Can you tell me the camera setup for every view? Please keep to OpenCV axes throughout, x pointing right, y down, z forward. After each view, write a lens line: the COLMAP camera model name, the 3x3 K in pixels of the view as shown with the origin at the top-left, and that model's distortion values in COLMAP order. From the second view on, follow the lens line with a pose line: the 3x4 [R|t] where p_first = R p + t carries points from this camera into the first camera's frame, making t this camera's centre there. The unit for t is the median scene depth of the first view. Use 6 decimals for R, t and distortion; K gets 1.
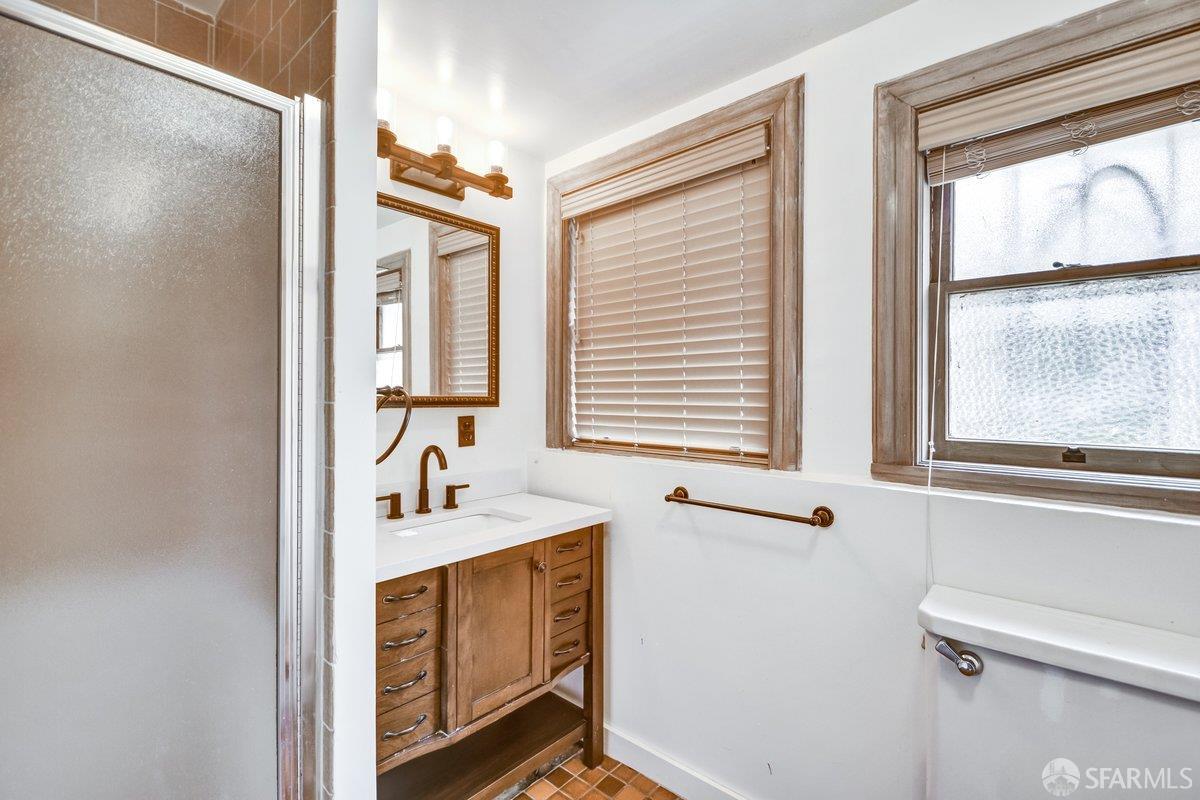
lens RADIAL K [[534.1, 0, 600.0], [0, 534.1, 400.0], [0, 0, 1]] dist [0.000919, -0.000098]
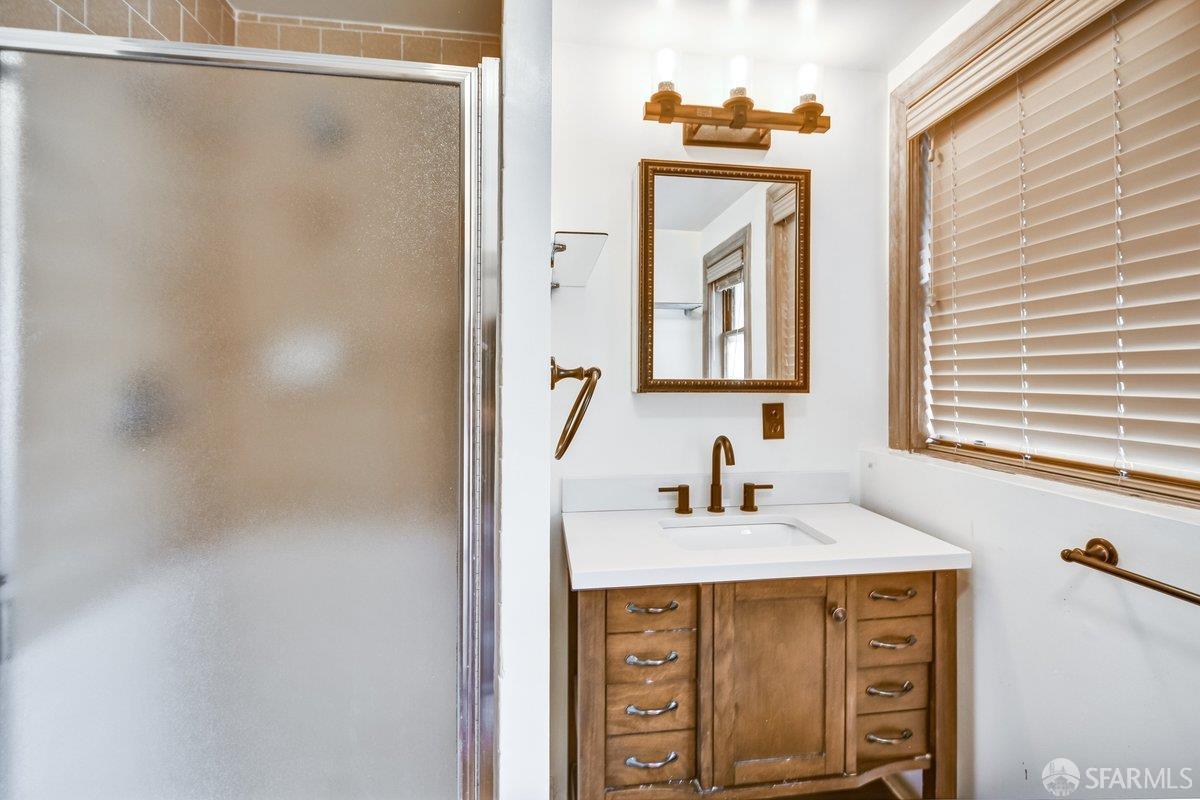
lens RADIAL K [[540.4, 0, 603.7], [0, 540.4, 378.0], [0, 0, 1]] dist [0.000875, -0.000341]
pose [[0.766640, 0.000611, -0.642076, 0.099599], [-0.006707, 0.999953, -0.007056, -0.002013], [0.642042, 0.009716, 0.766608, 0.189364]]
